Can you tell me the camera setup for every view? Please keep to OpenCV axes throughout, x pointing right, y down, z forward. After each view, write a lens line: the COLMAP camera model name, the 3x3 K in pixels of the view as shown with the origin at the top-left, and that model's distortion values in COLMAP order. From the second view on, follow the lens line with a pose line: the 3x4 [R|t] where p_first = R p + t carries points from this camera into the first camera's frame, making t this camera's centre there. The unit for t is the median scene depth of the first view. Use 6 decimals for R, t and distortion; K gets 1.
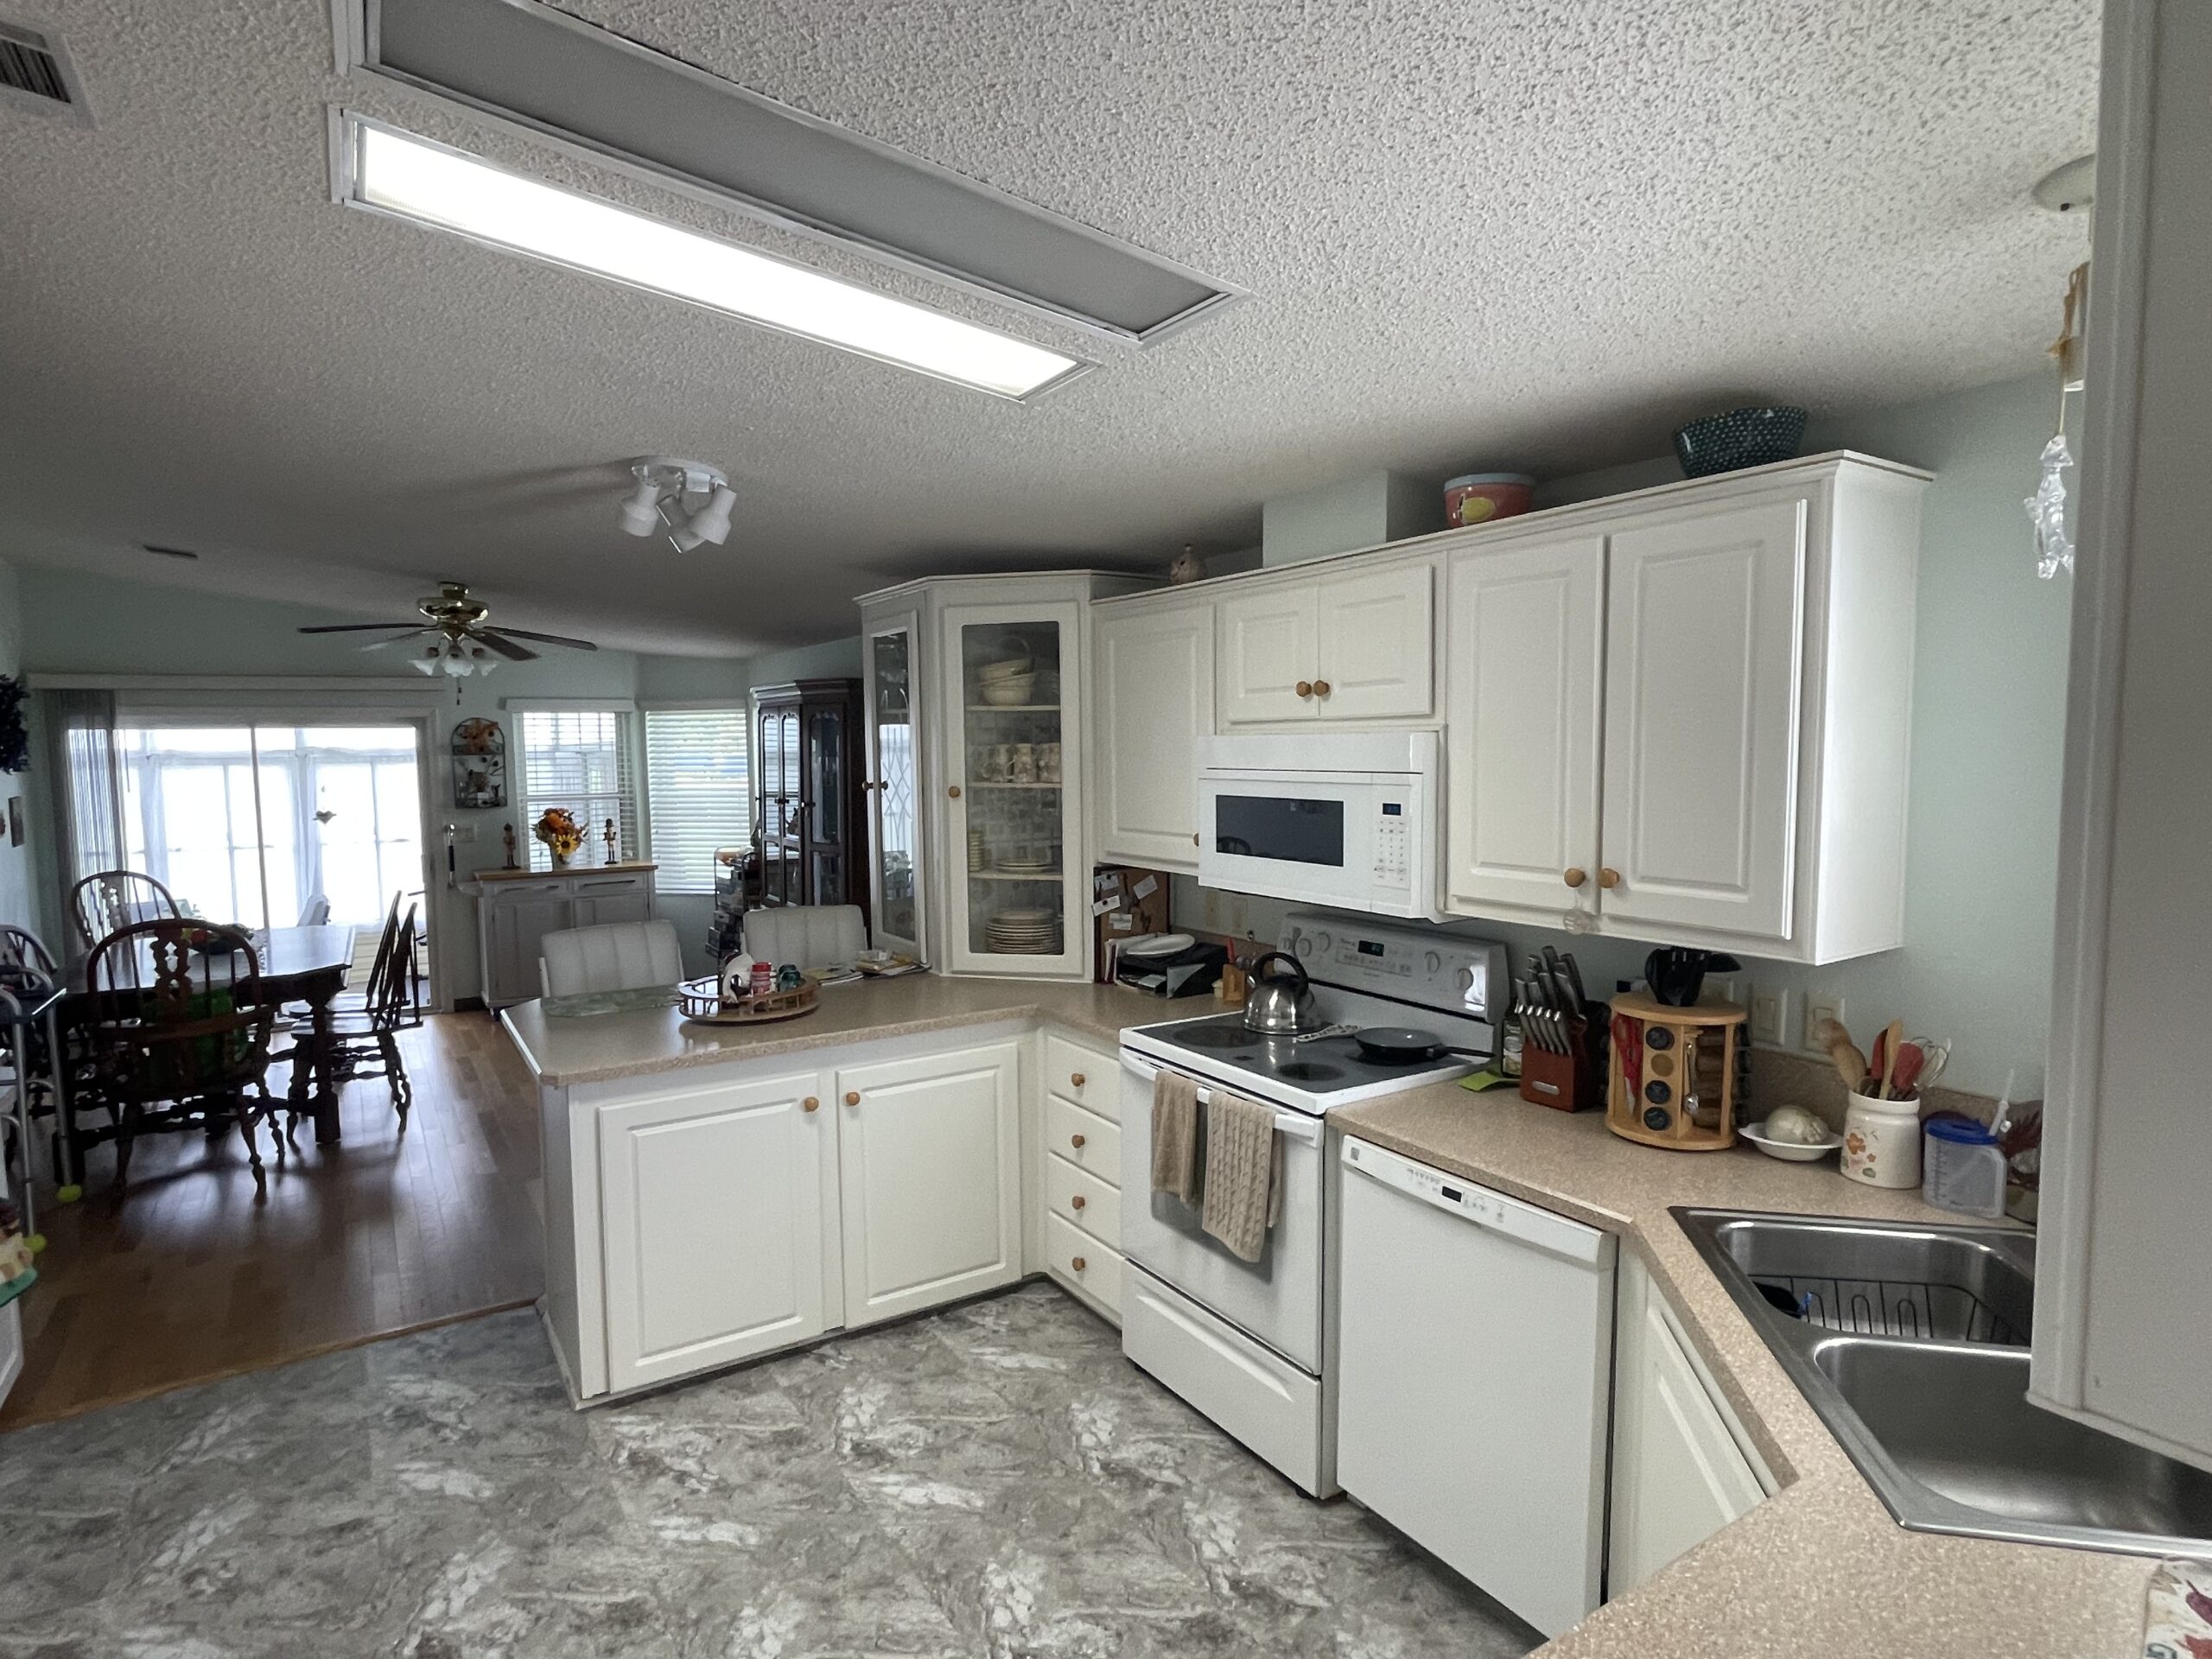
lens RADIAL K [[1163.9, 0, 1101.1], [0, 1163.9, 828.0], [0, 0, 1]] dist [-0.021008, 0.001390]
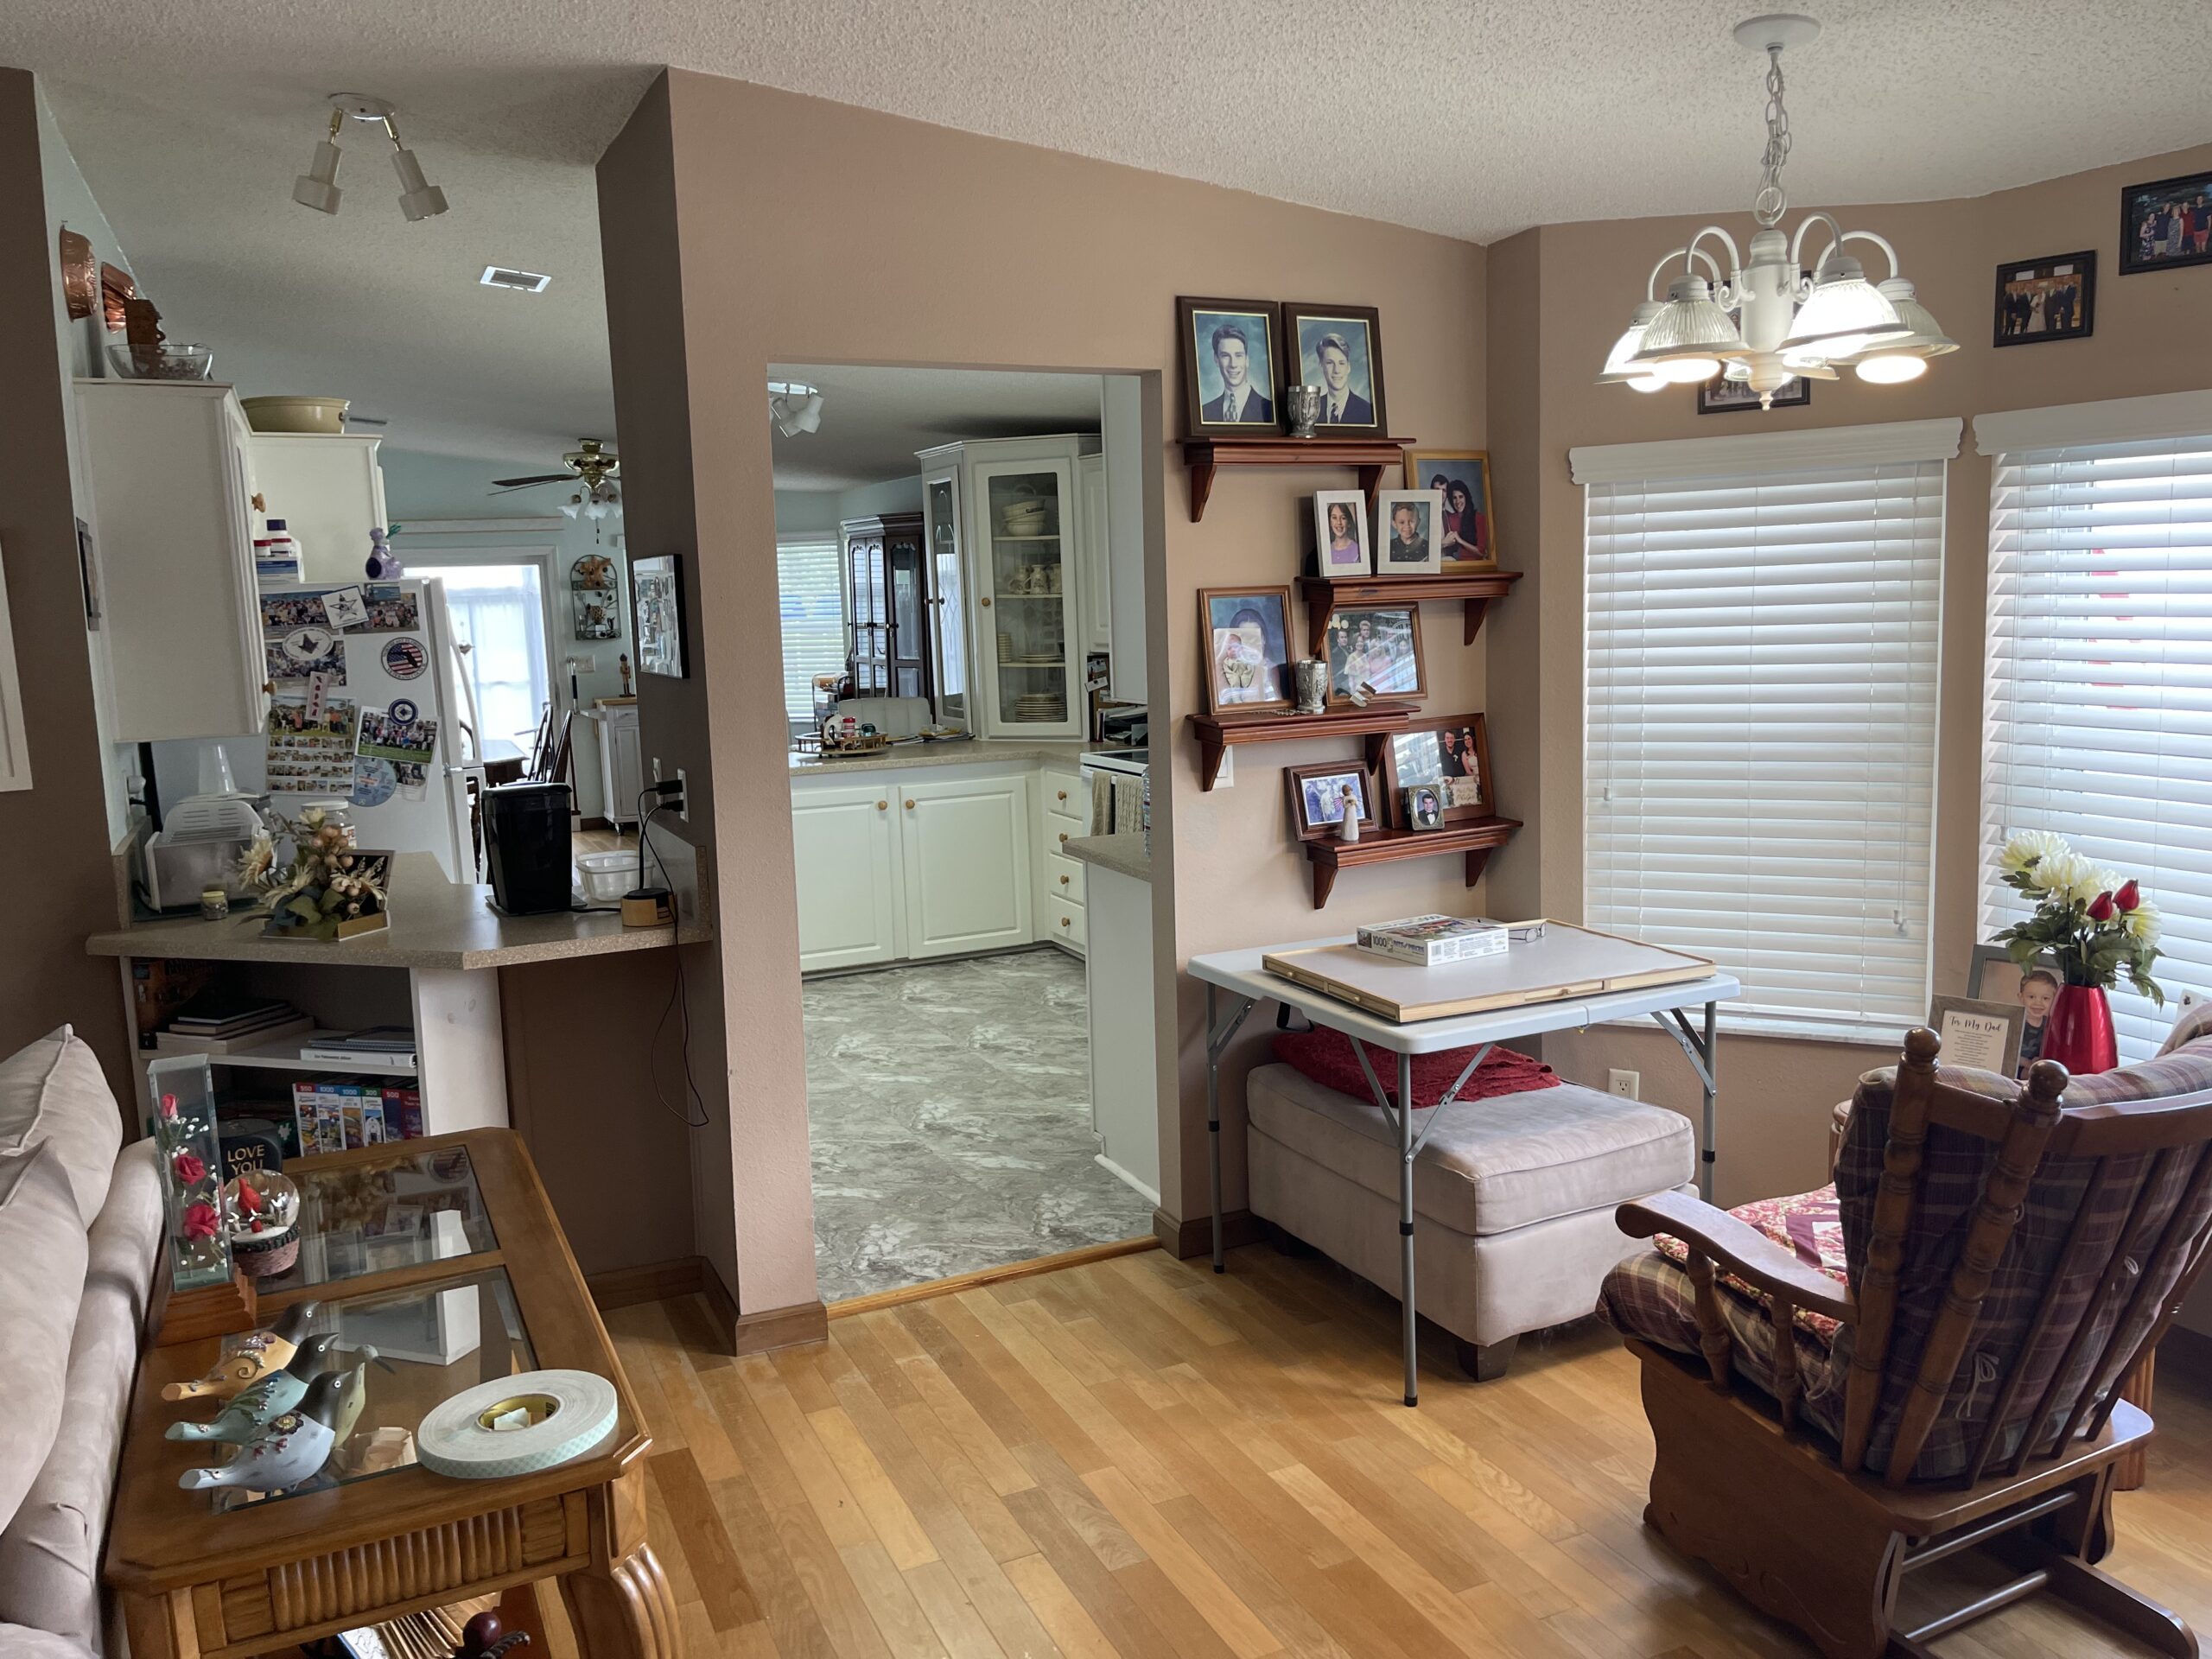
lens RADIAL K [[1657.0, 0, 1099.5], [0, 1657.0, 819.4], [0, 0, 1]] dist [0.081071, -0.121052]
pose [[0.989262, -0.003251, -0.146114, 0.168116], [0.013974, 0.997276, 0.072424, 0.048951], [0.145480, -0.073688, 0.986613, -0.532721]]
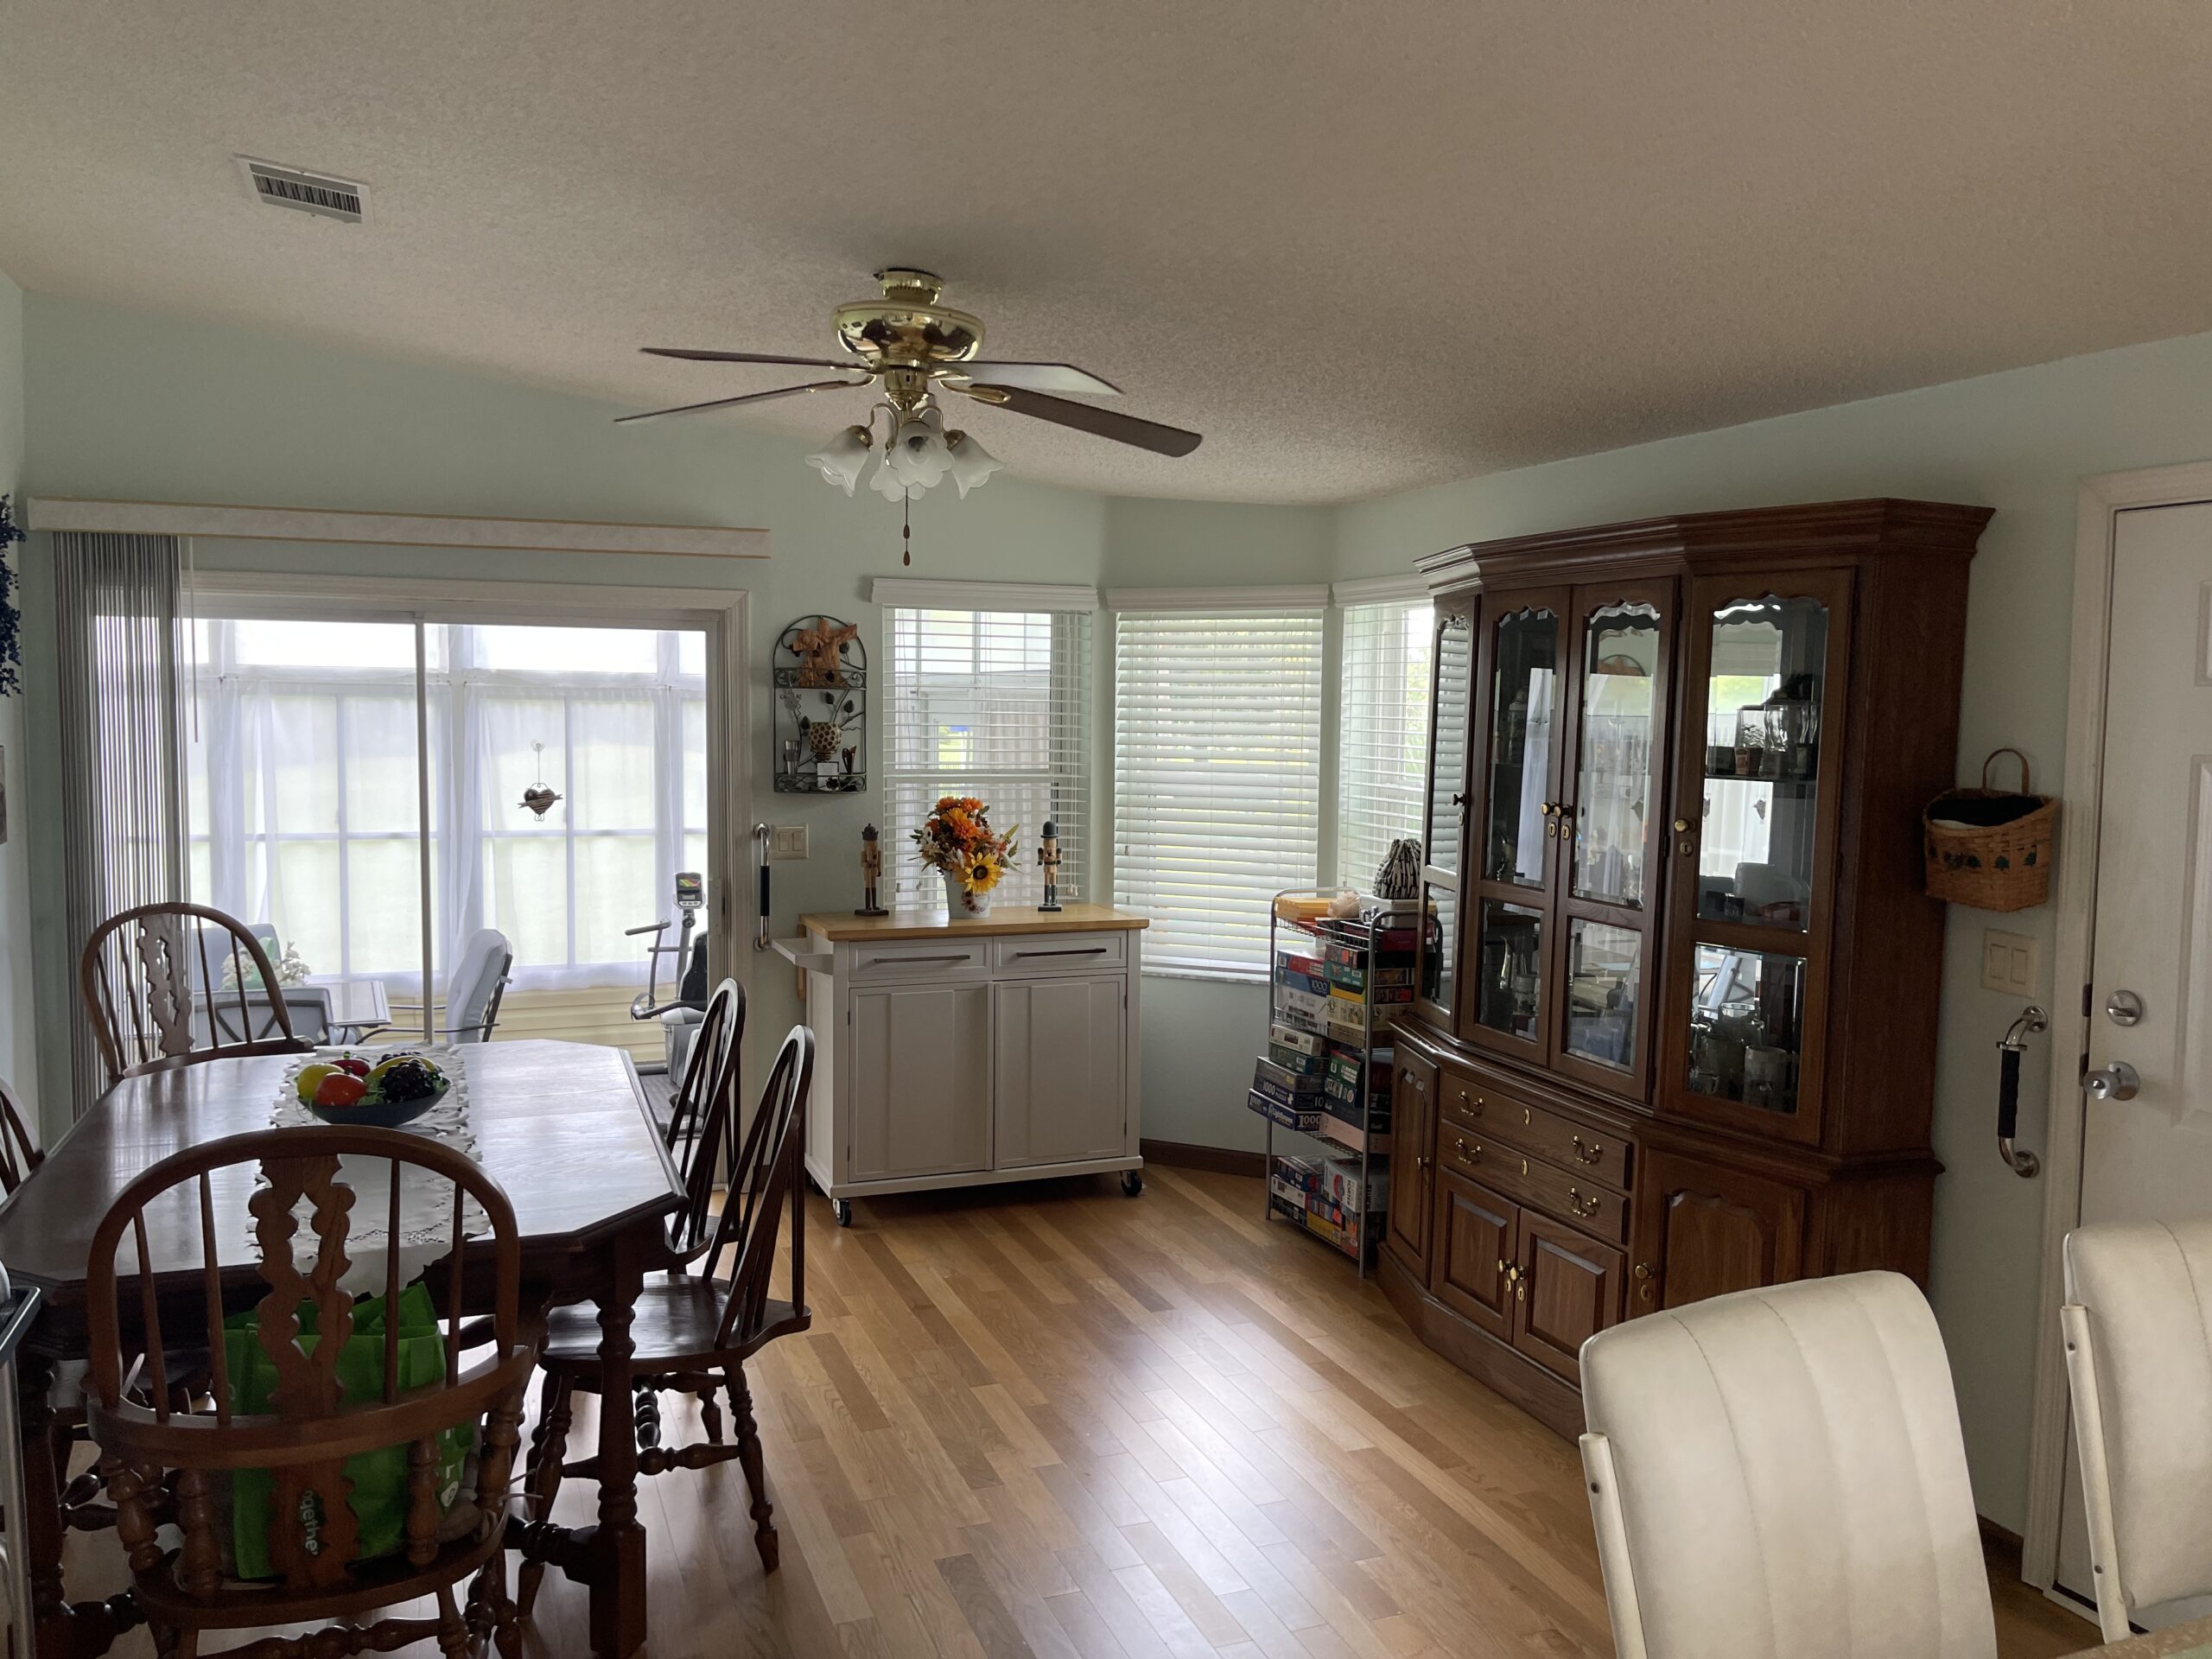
lens RADIAL K [[1657.0, 0, 1099.5], [0, 1657.0, 819.4], [0, 0, 1]] dist [0.081071, -0.121052]
pose [[0.978795, 0.039176, -0.201062, -0.305493], [-0.039072, 0.999226, 0.004485, -0.015671], [0.201083, 0.003466, 0.979568, 0.352627]]
